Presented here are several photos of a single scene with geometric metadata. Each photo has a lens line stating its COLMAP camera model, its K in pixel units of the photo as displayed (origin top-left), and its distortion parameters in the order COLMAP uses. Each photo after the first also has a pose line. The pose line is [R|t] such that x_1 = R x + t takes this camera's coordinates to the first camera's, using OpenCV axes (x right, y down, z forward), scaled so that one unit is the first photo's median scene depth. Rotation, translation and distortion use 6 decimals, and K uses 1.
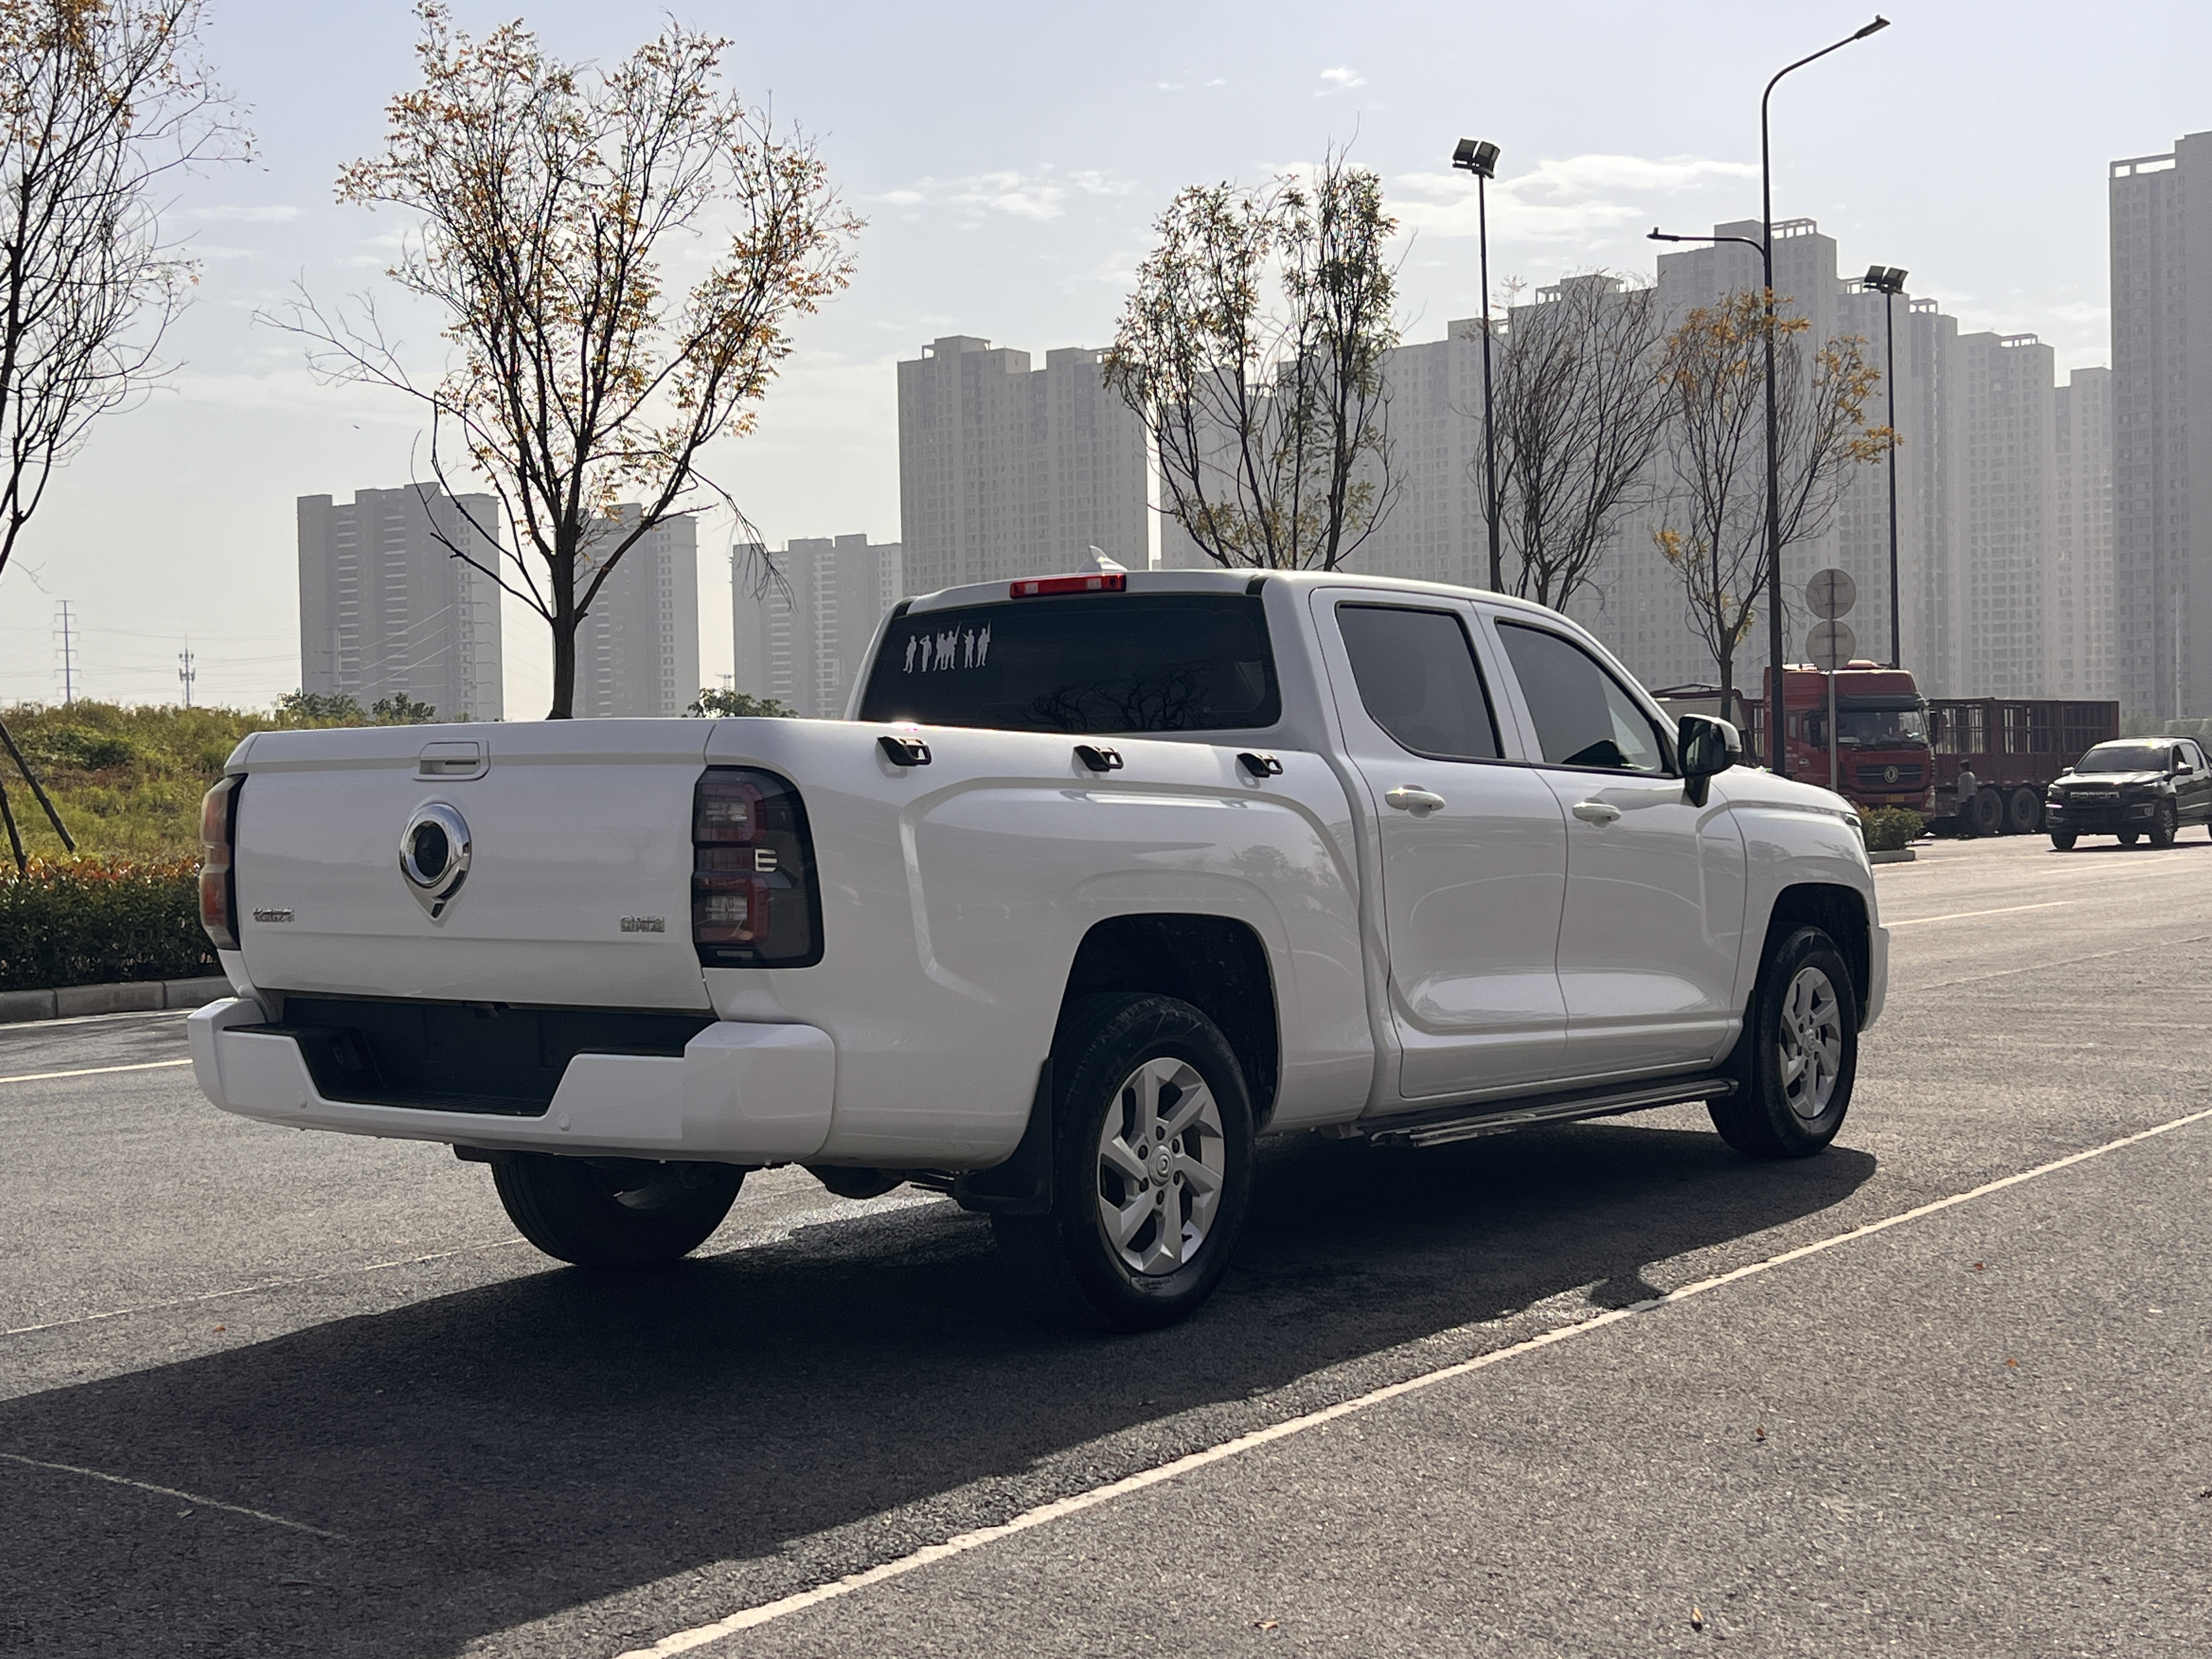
lens RADIAL K [[2863.5, 0, 1106.0], [0, 2863.5, 829.5], [0, 0, 1]] dist [0.033385, -0.034588]
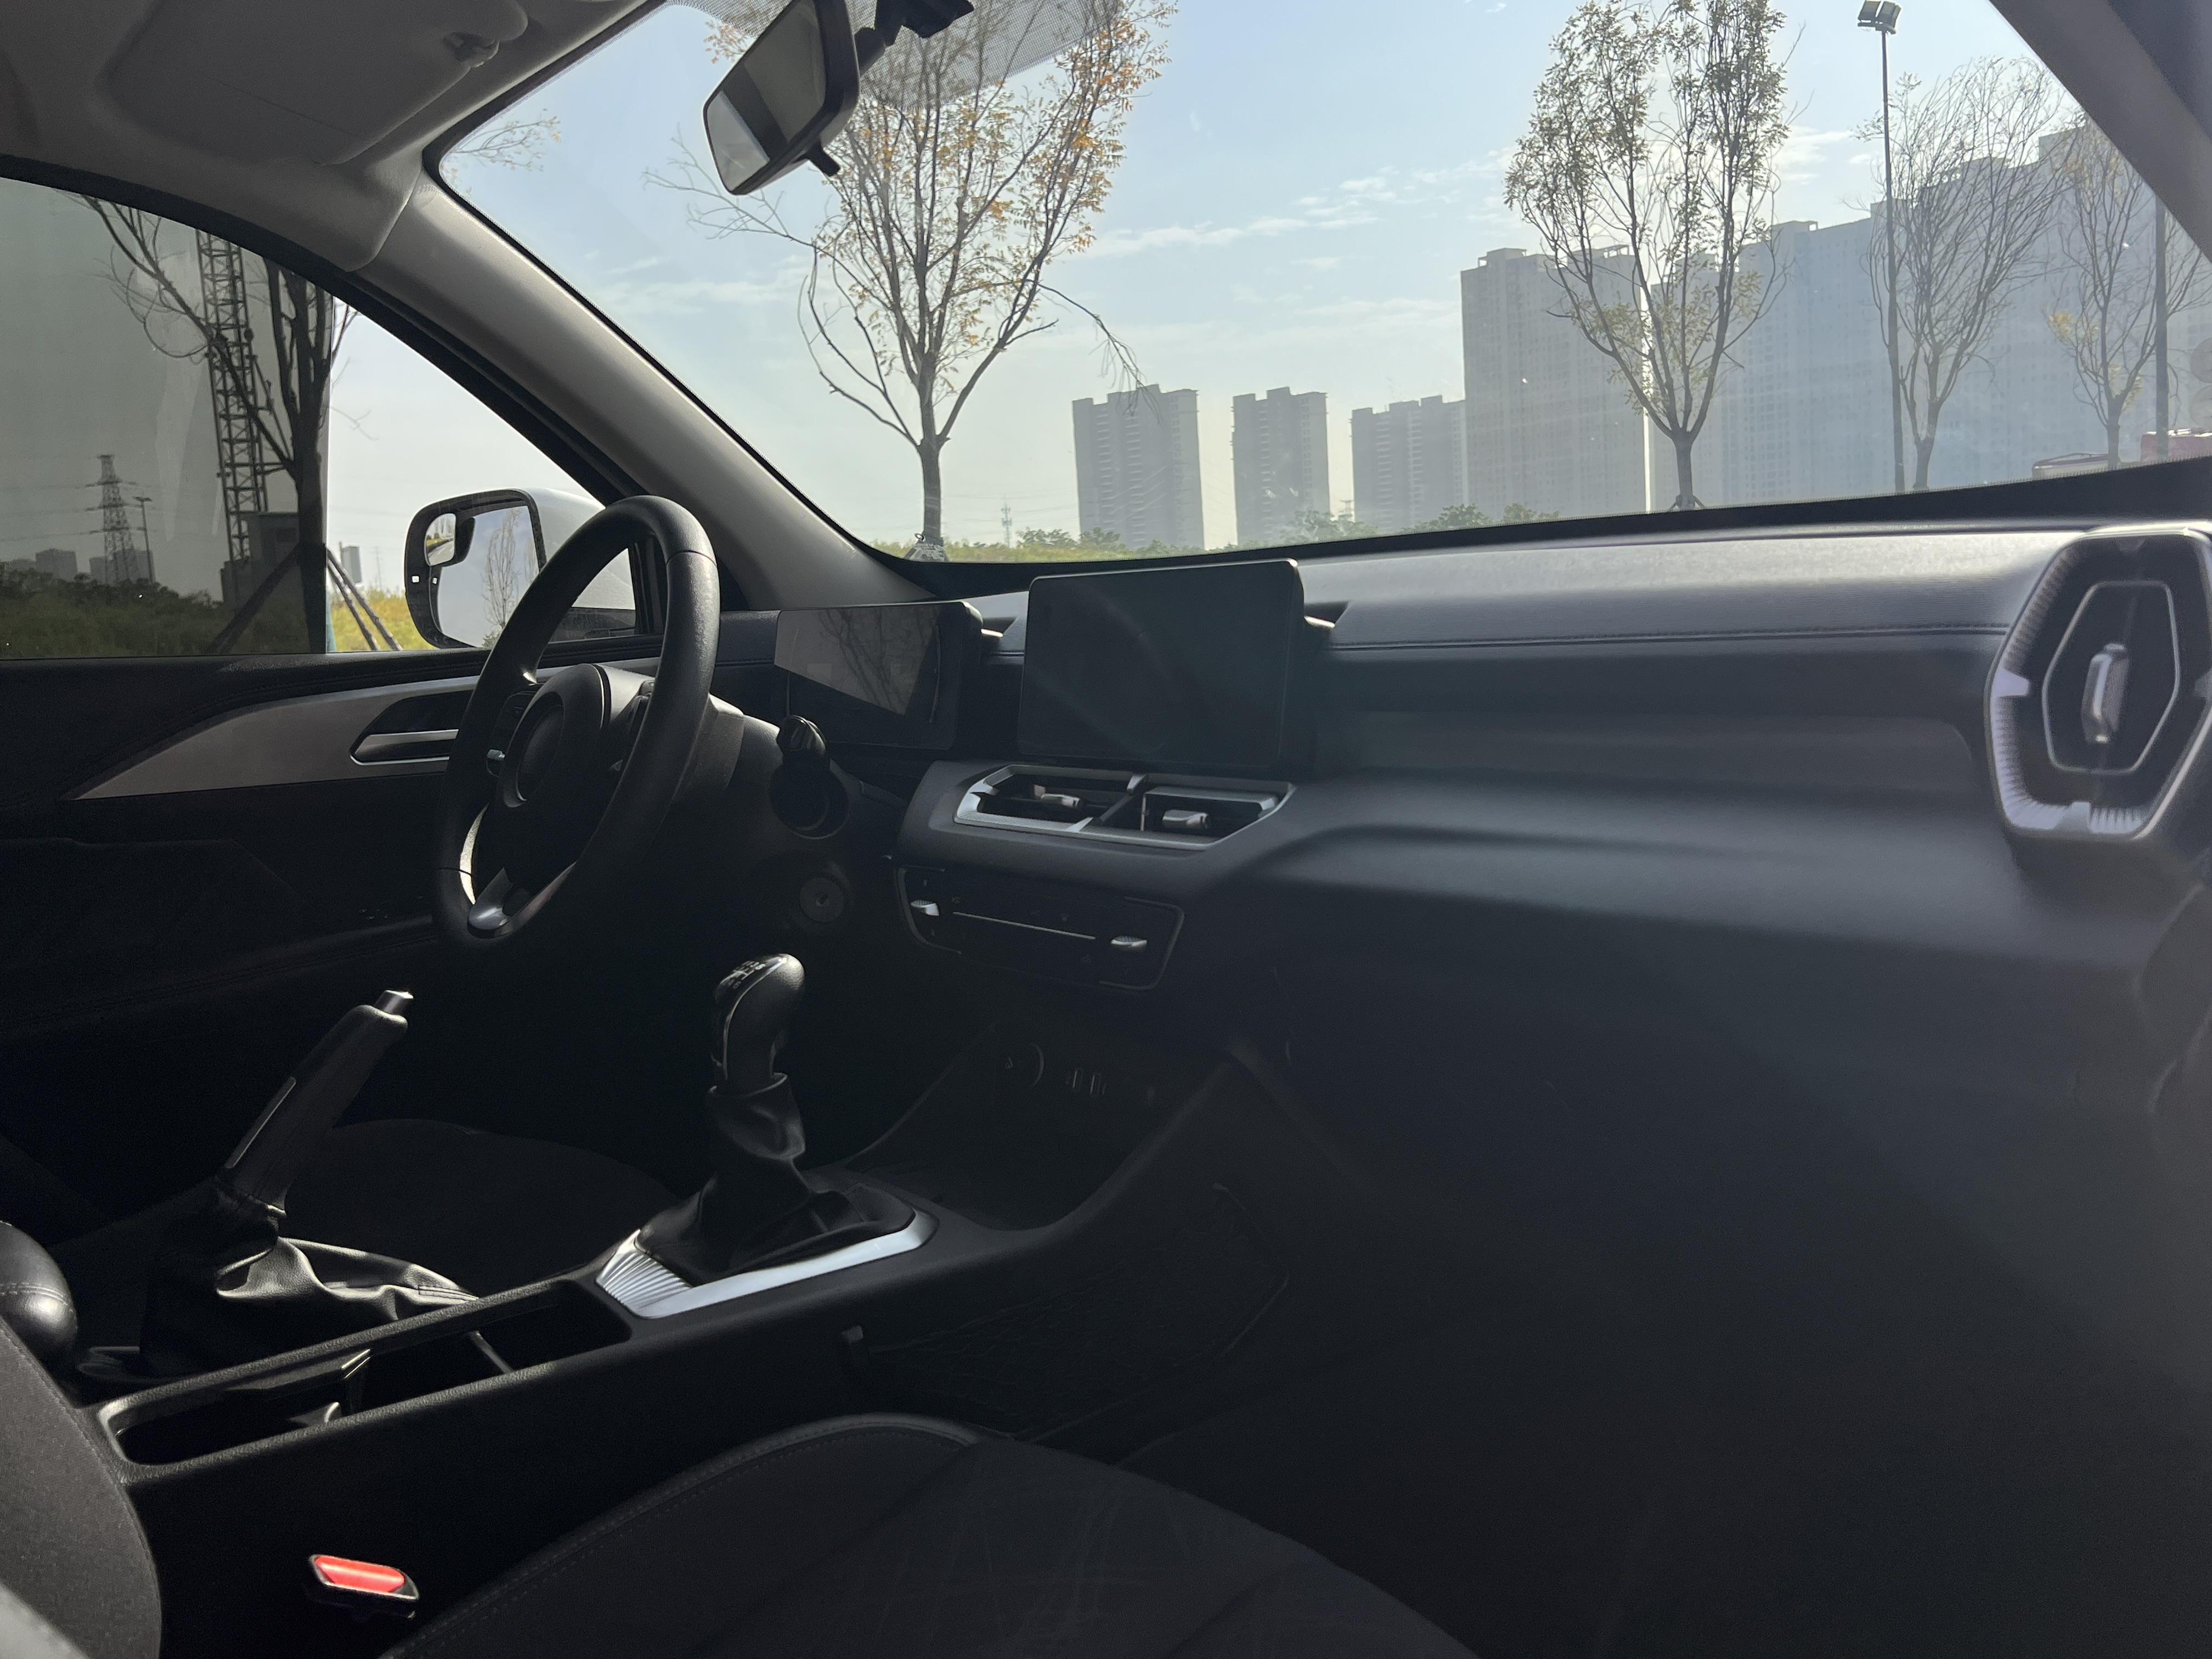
lens RADIAL K [[1853.2, 0, 1112.8], [0, 1853.2, 858.5], [0, 0, 1]] dist [-0.010744, -0.009651]
pose [[0.963269, -0.007534, -0.268434, 0.040047], [0.044345, 0.990345, 0.131338, -0.005057], [0.264853, -0.138418, 0.954303, 0.227503]]
